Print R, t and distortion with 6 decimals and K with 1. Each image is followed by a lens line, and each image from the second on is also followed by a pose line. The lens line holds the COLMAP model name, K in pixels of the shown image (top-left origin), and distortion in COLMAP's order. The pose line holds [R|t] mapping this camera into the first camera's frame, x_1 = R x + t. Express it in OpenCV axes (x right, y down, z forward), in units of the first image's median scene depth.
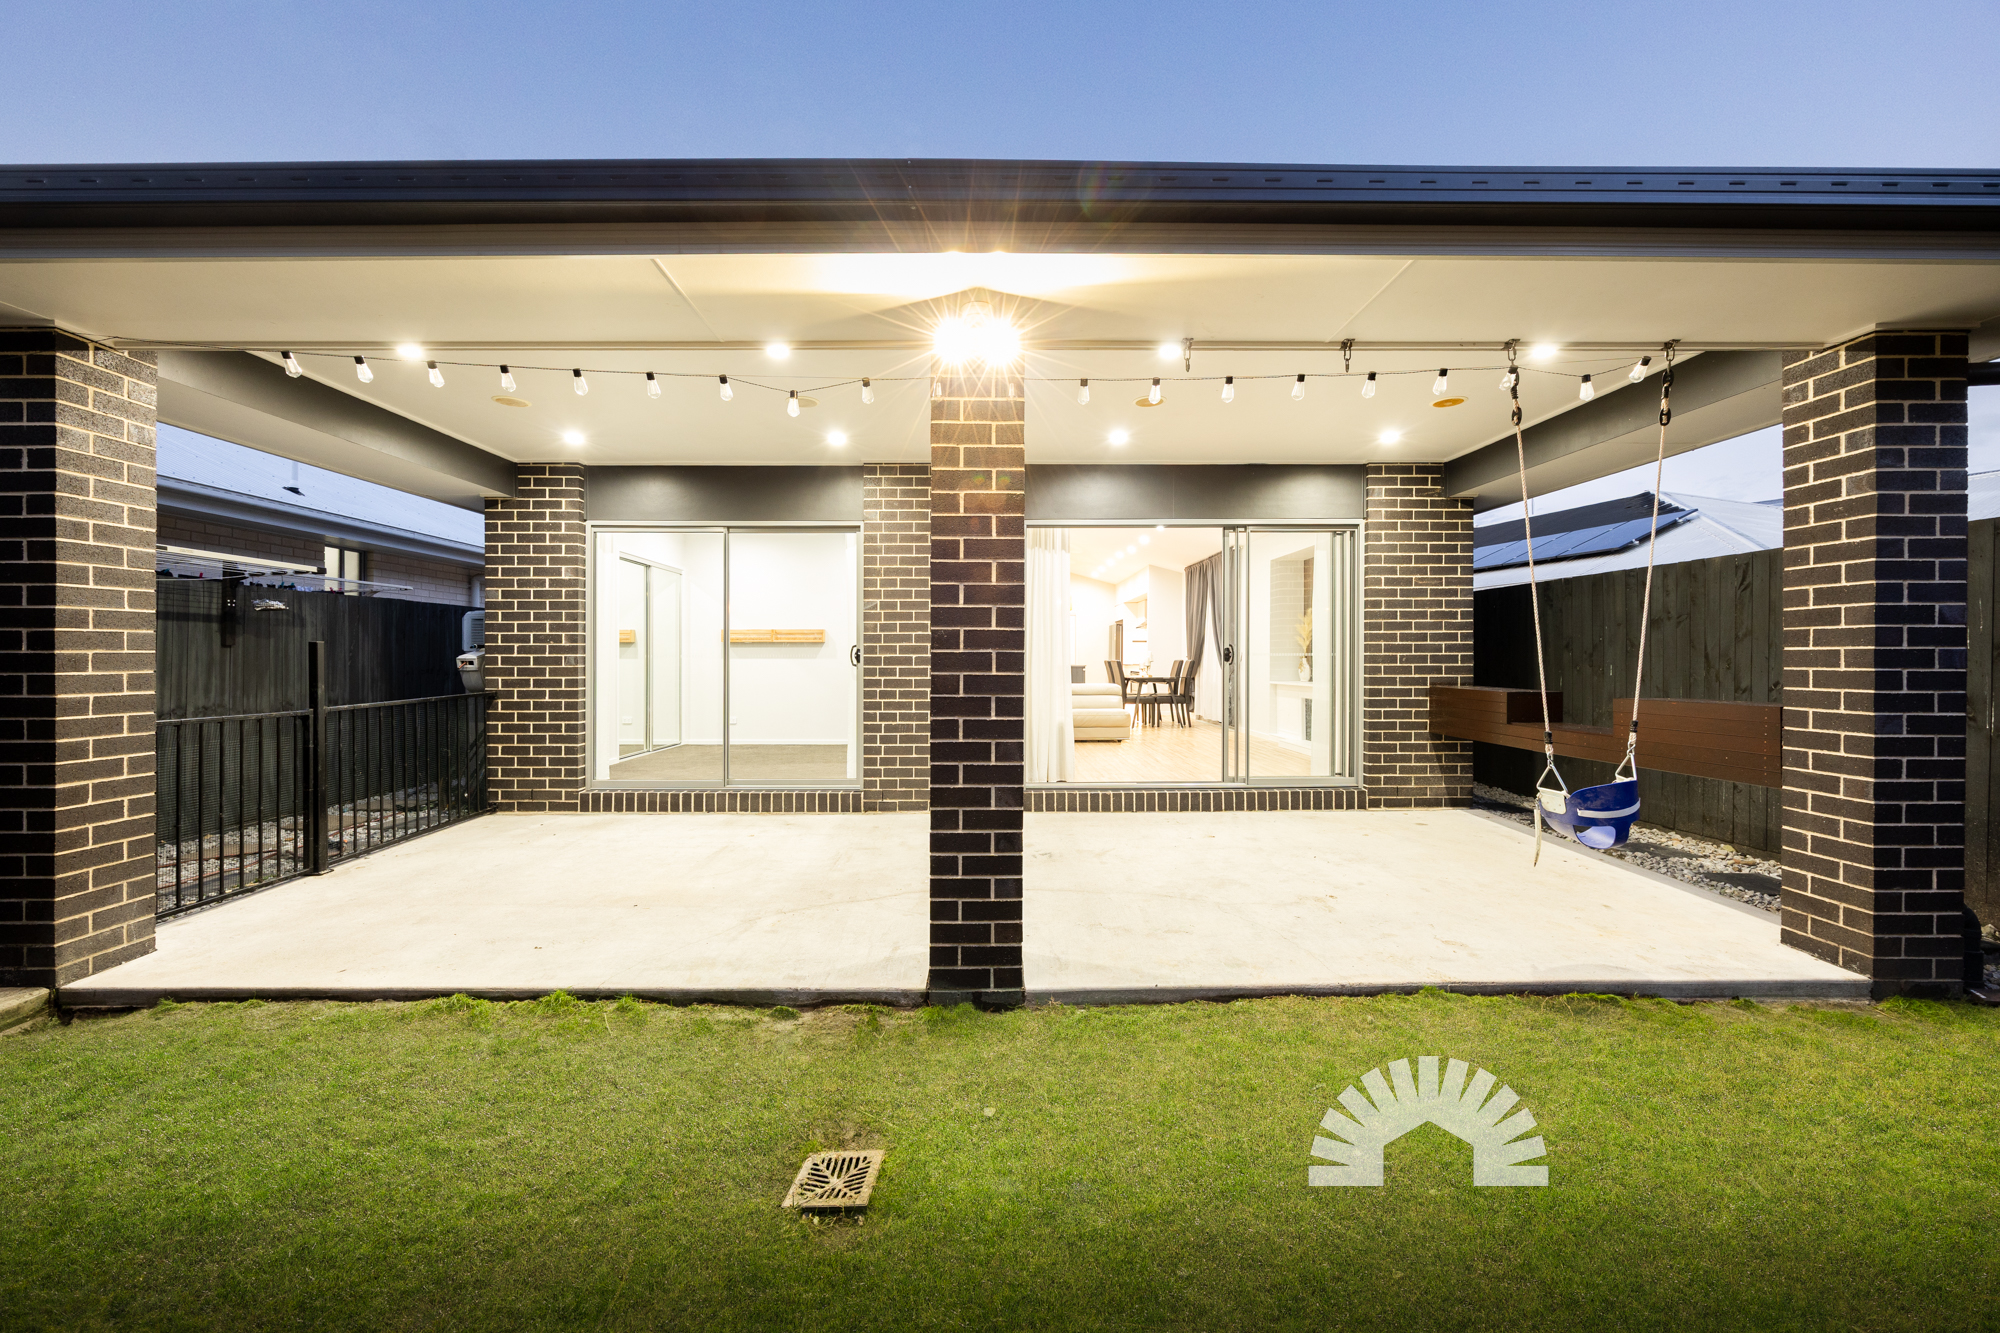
lens RADIAL K [[764.5, 0, 1000.0], [0, 764.5, 666.5], [0, 0, 1]] dist [-0.003049, -0.000111]
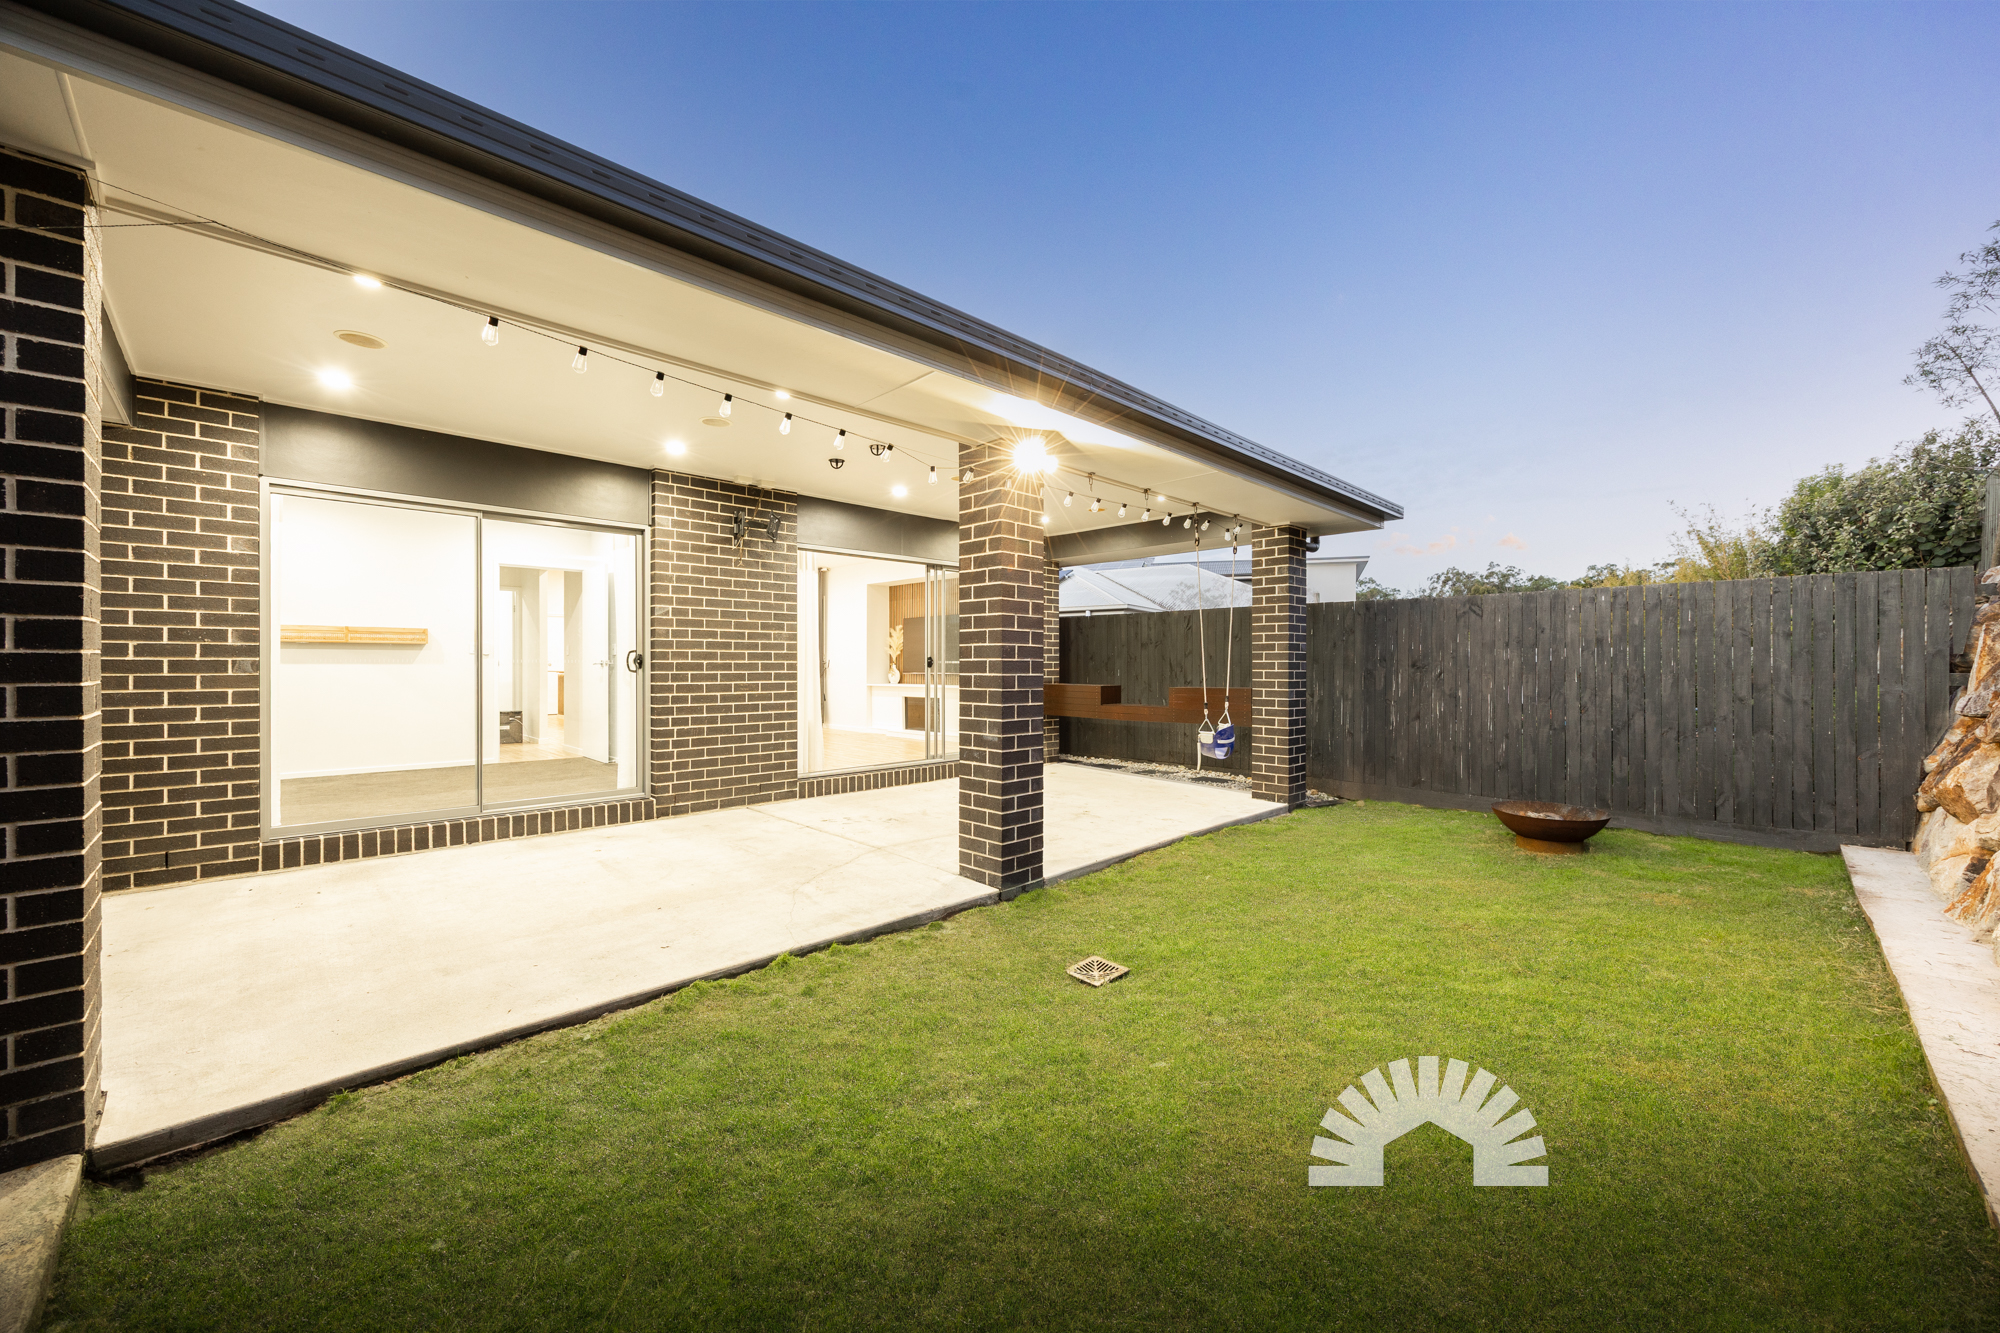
lens RADIAL K [[764.5, 0, 1000.0], [0, 764.5, 666.5], [0, 0, 1]] dist [-0.003049, -0.000111]
pose [[0.715627, 0.001098, 0.698482, -0.554773], [0.004933, 0.999966, -0.006625, 0.001385], [-0.698465, 0.008187, 0.715597, -0.025680]]
